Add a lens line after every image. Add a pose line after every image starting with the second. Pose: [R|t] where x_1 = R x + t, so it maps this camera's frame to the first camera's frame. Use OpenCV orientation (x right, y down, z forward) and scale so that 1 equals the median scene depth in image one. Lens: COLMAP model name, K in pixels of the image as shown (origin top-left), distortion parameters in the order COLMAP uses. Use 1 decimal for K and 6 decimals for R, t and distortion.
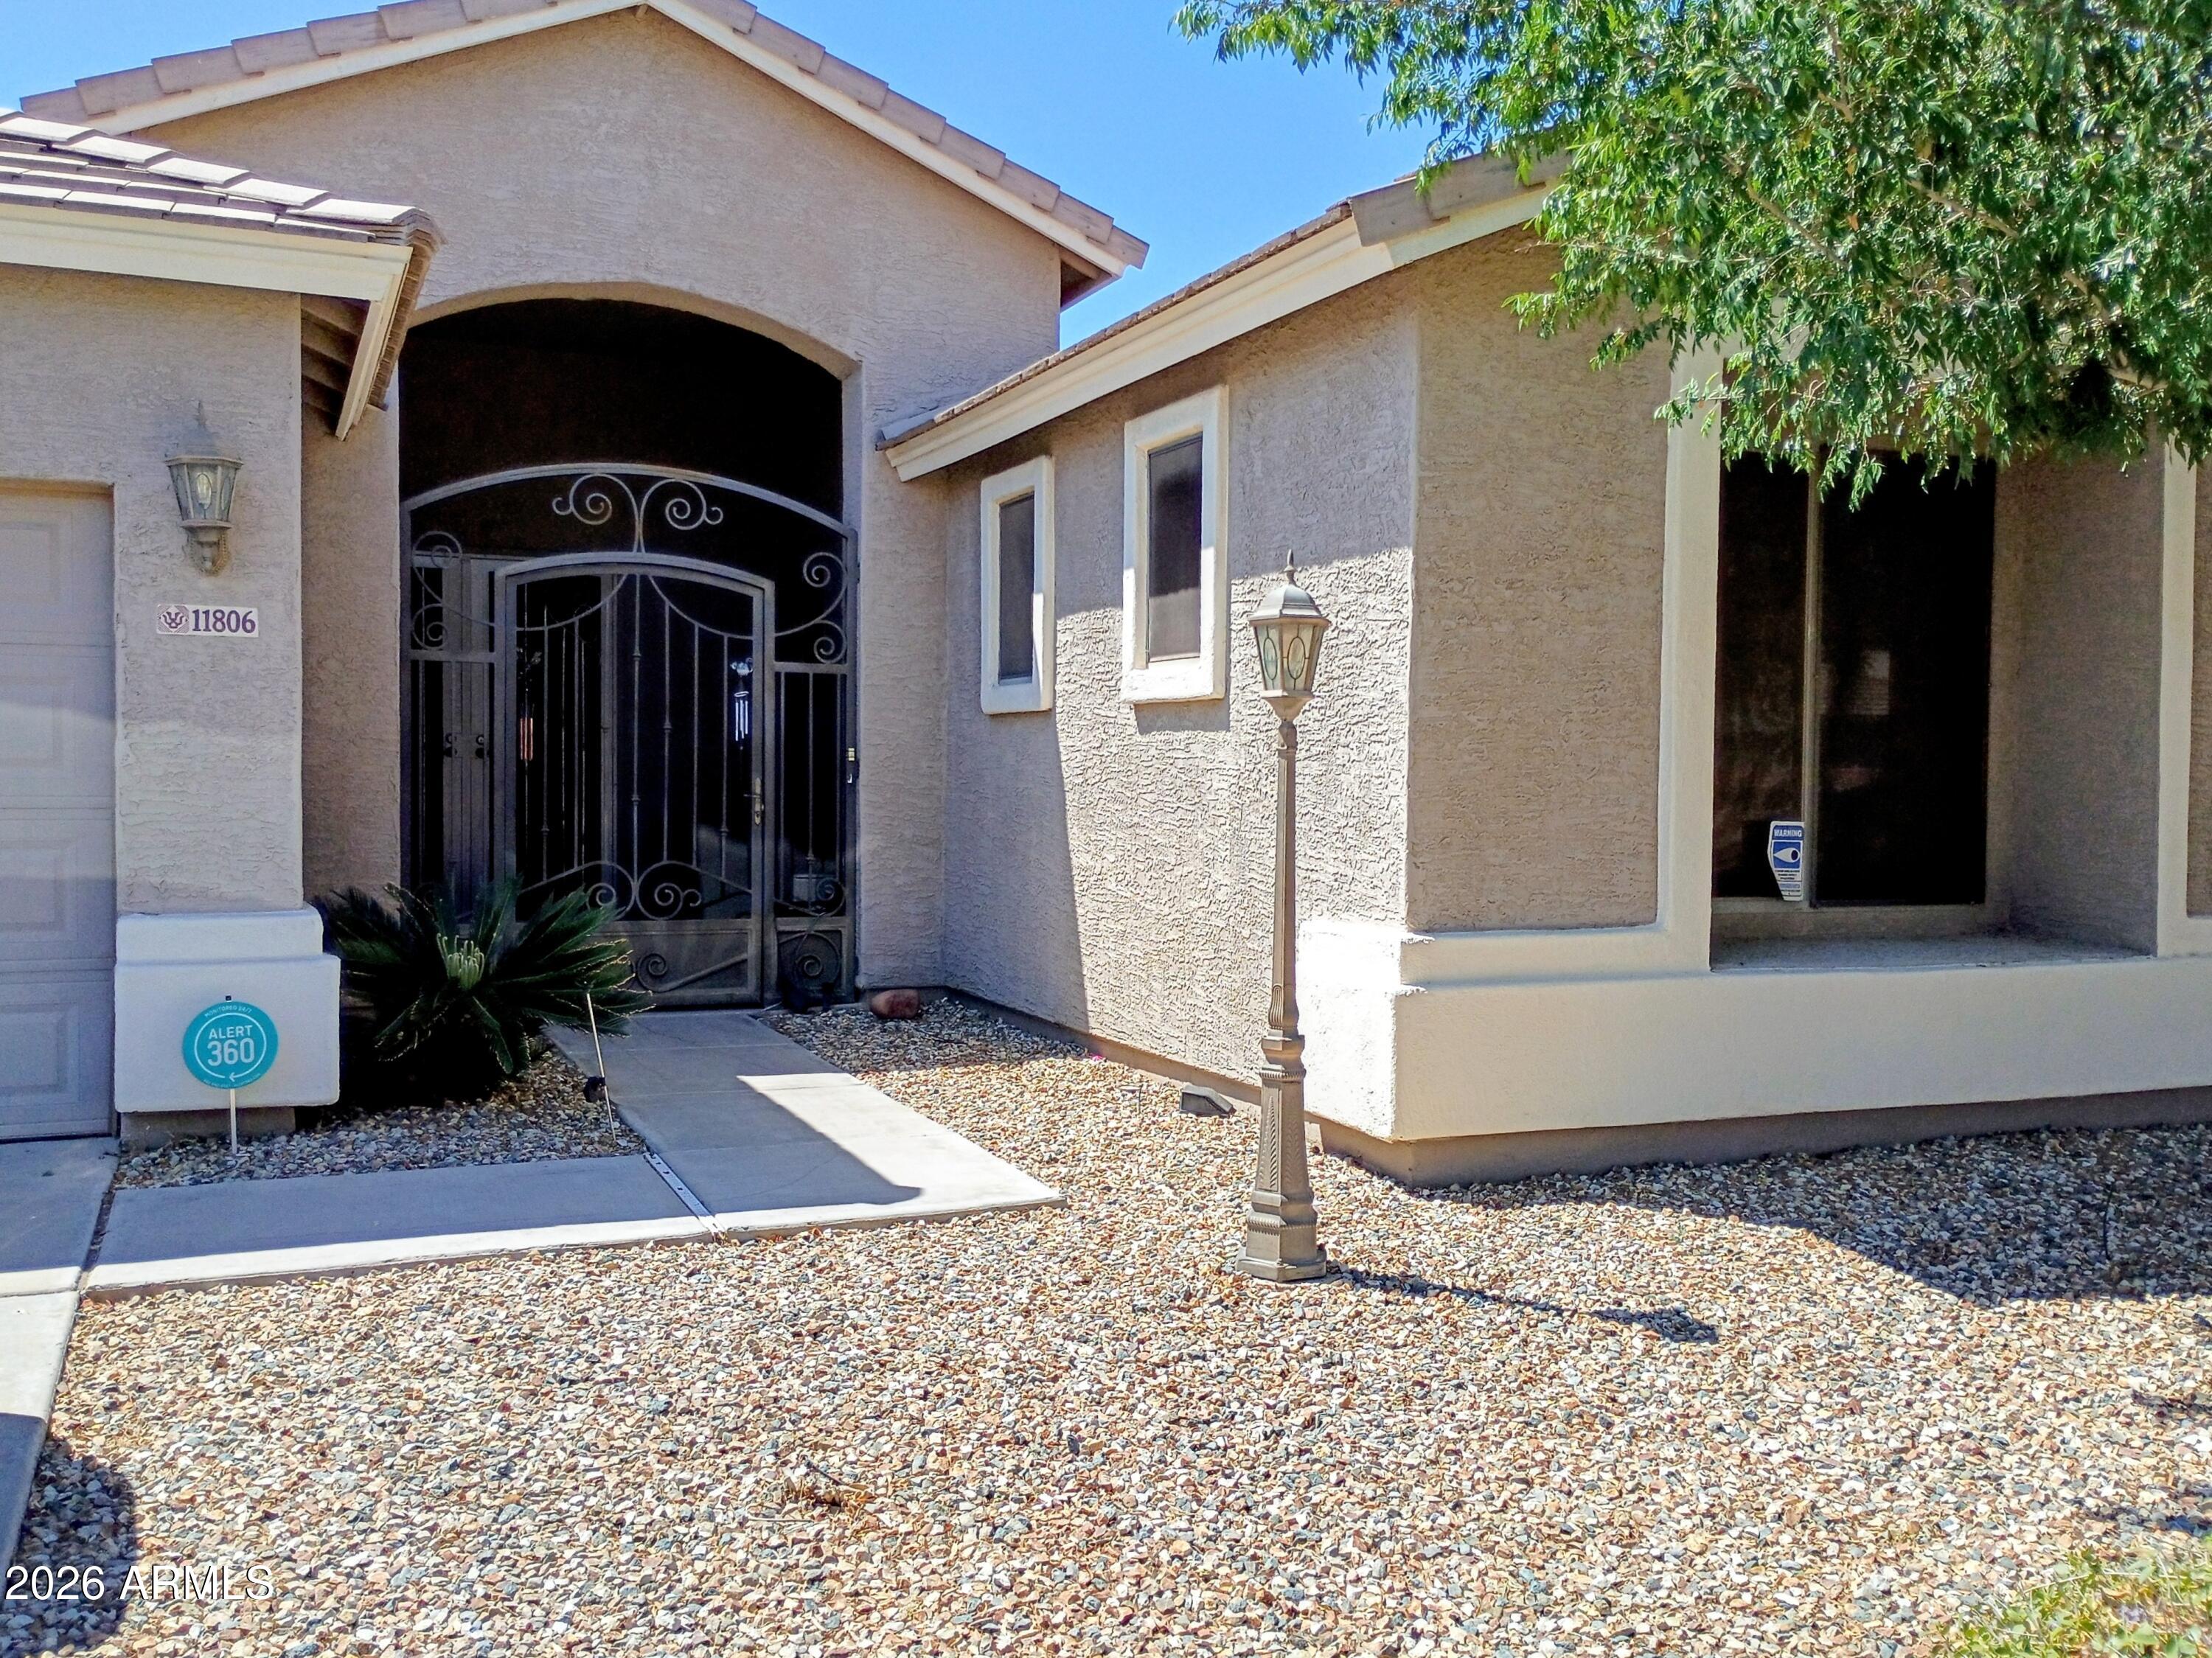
lens RADIAL K [[1880.2, 0, 1091.6], [0, 1880.2, 825.2], [0, 0, 1]] dist [0.045120, -0.043582]
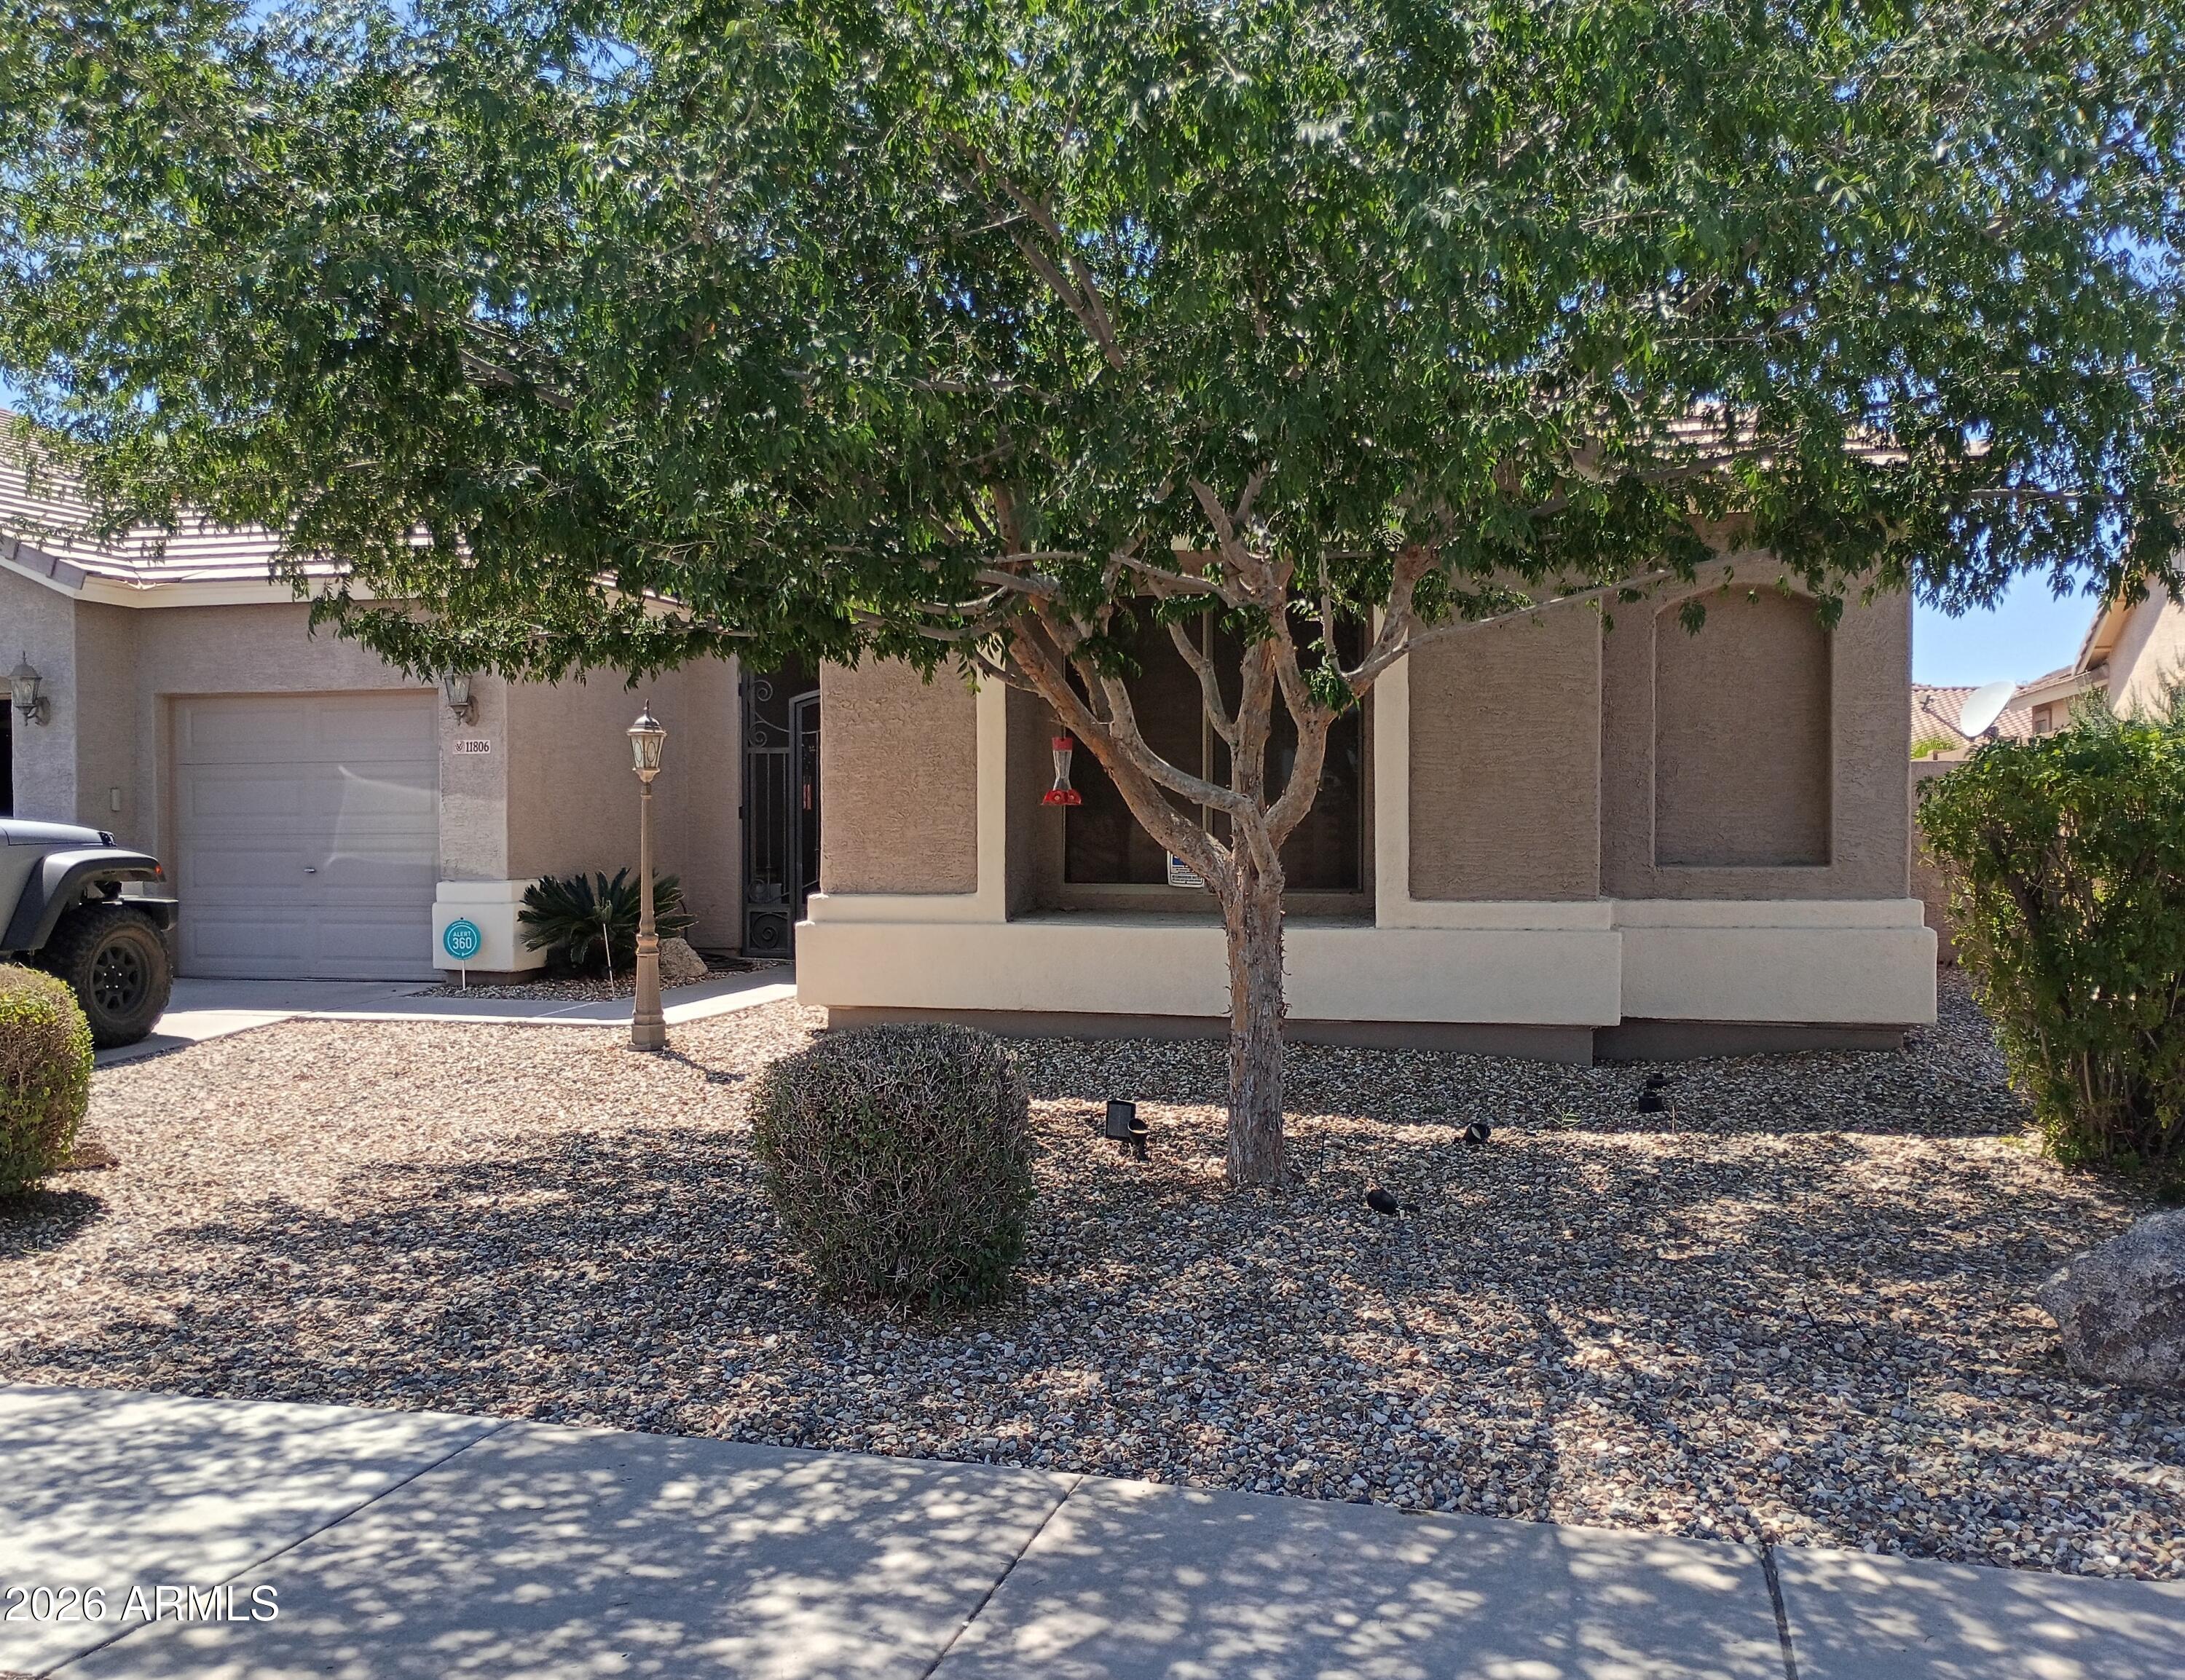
lens RADIAL K [[1948.5, 0, 1091.4], [0, 1948.5, 837.6], [0, 0, 1]] dist [-0.012076, -0.014070]
pose [[0.782655, -0.008100, -0.622403, 1.307033], [-0.007087, 0.999735, -0.021923, 0.035547], [0.622415, 0.021569, 0.782390, -0.267818]]
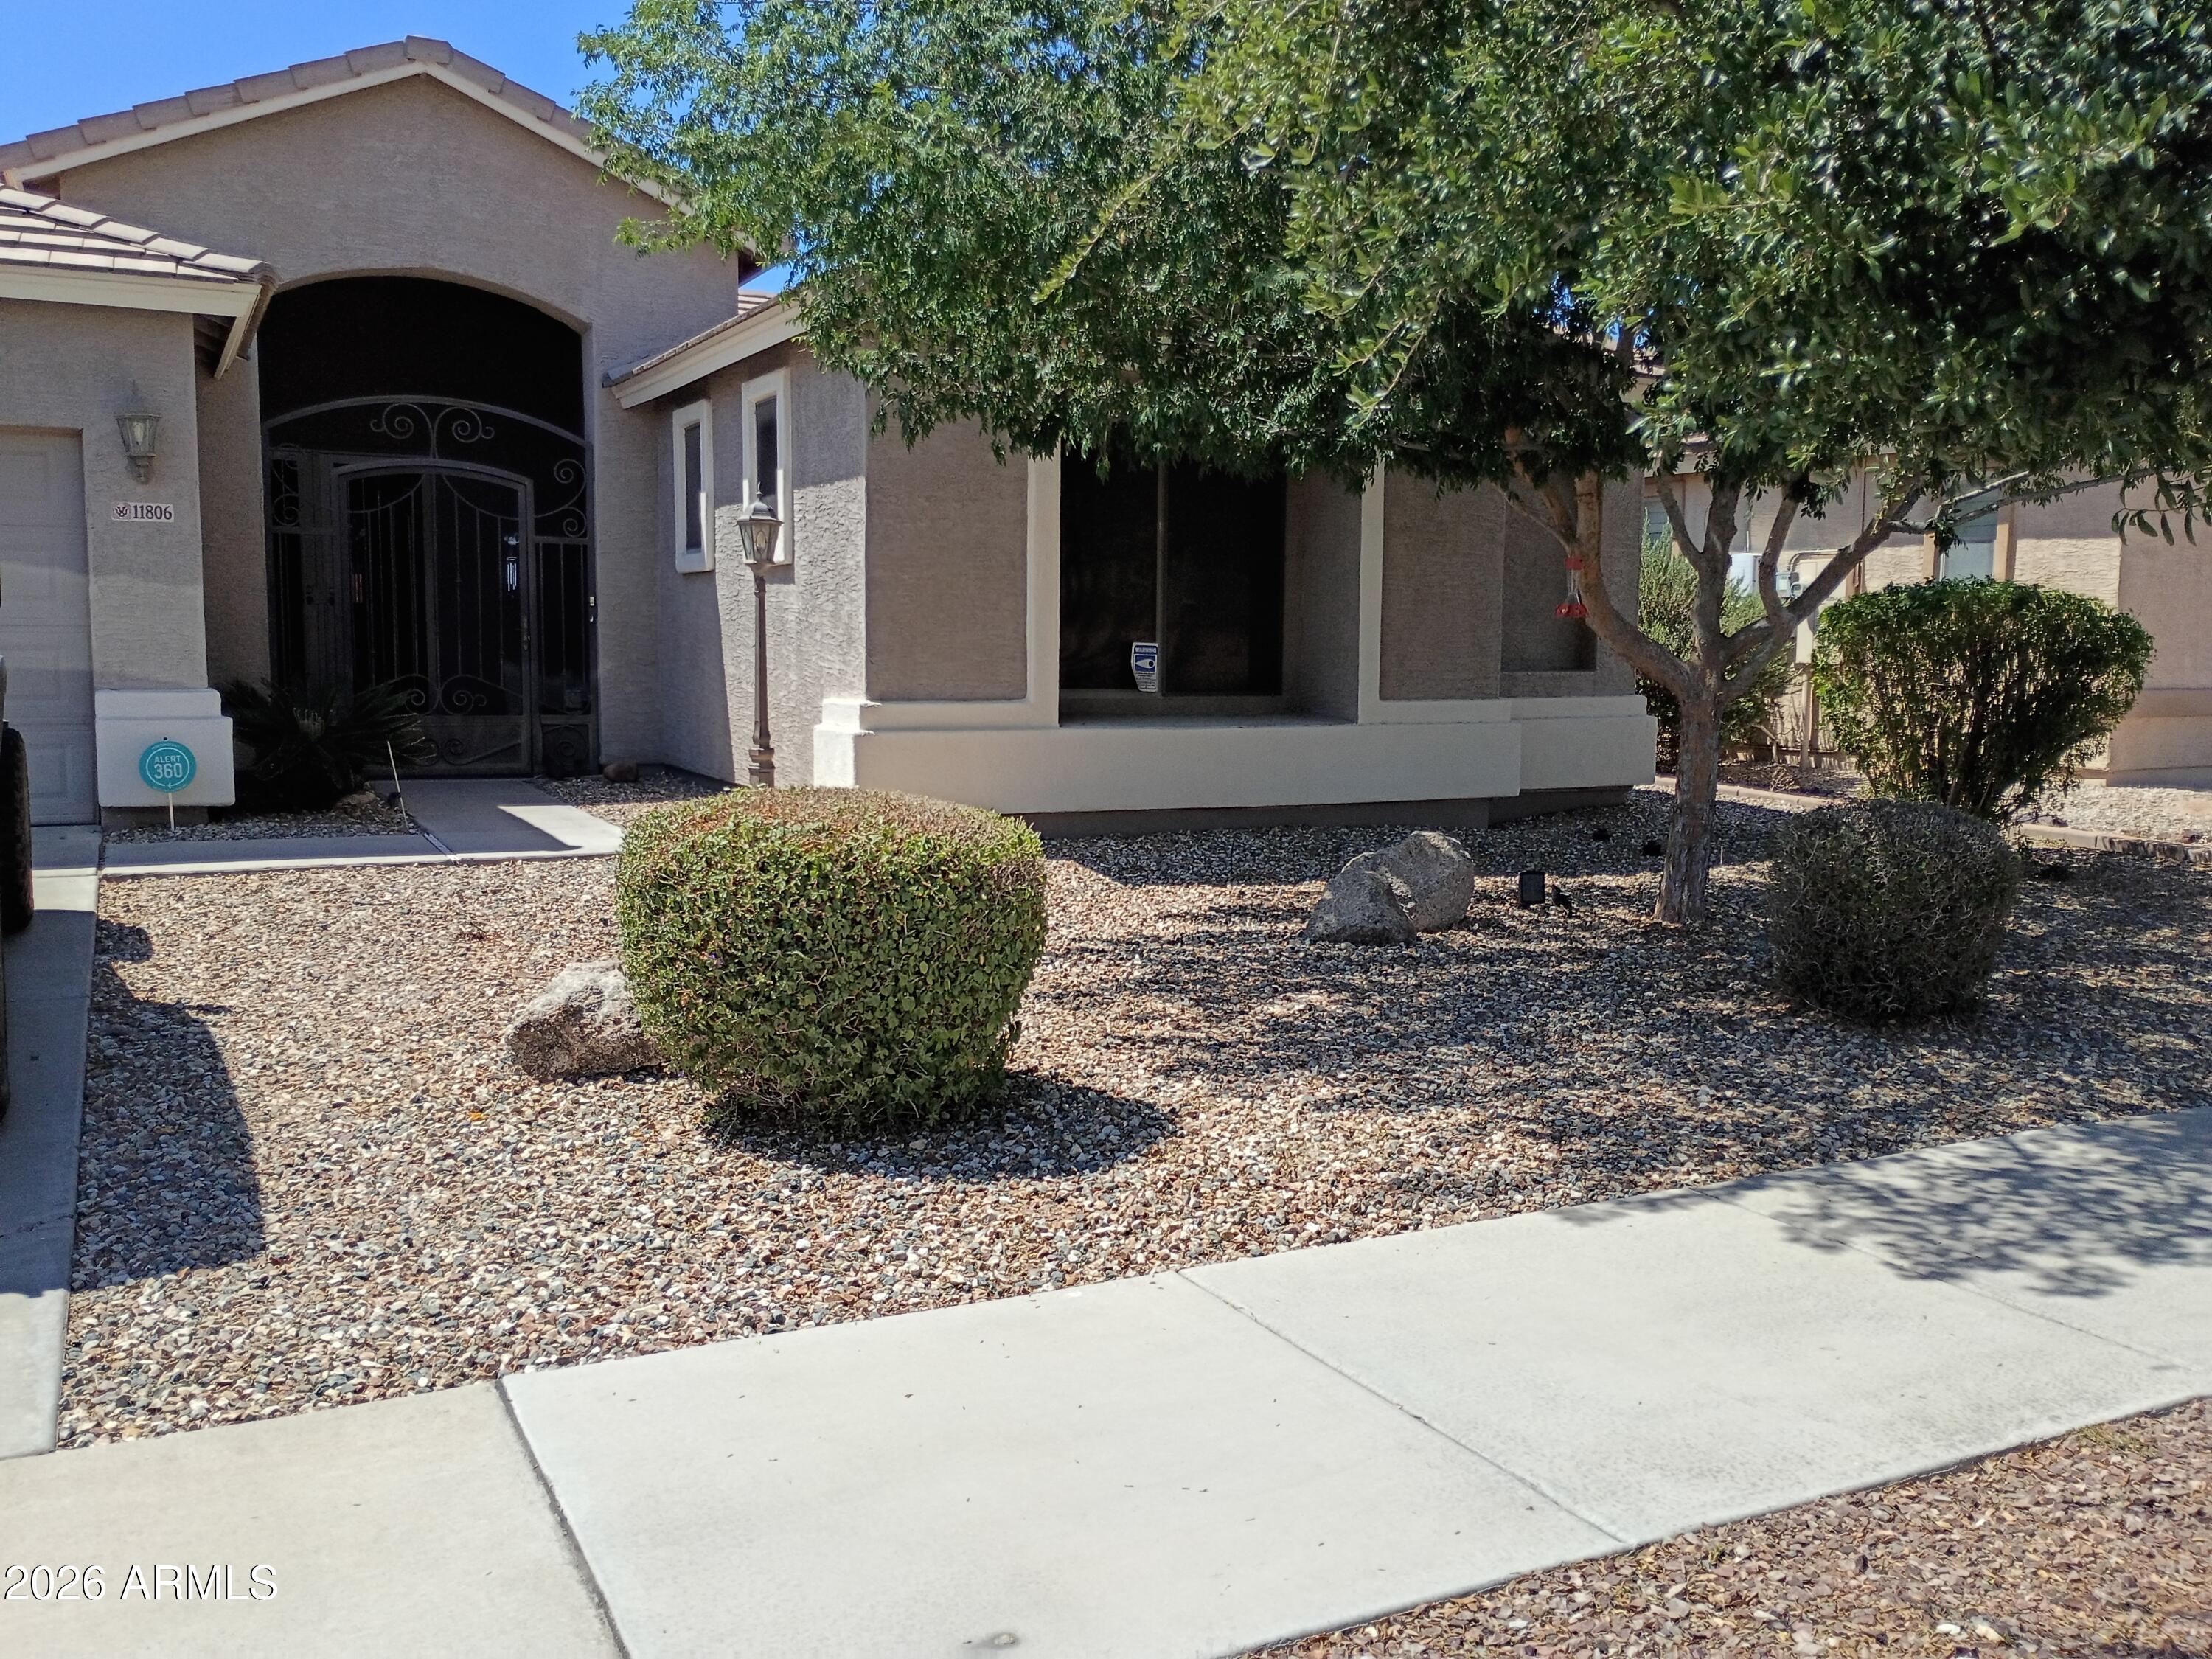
lens RADIAL K [[1880.4, 0, 1119.3], [0, 1880.4, 835.7], [0, 0, 1]] dist [0.045120, -0.043582]
pose [[0.997920, -0.004231, 0.064319, 0.244224], [-0.000714, 0.997057, 0.076665, 0.040539], [-0.064455, -0.076551, 0.994980, -0.640257]]
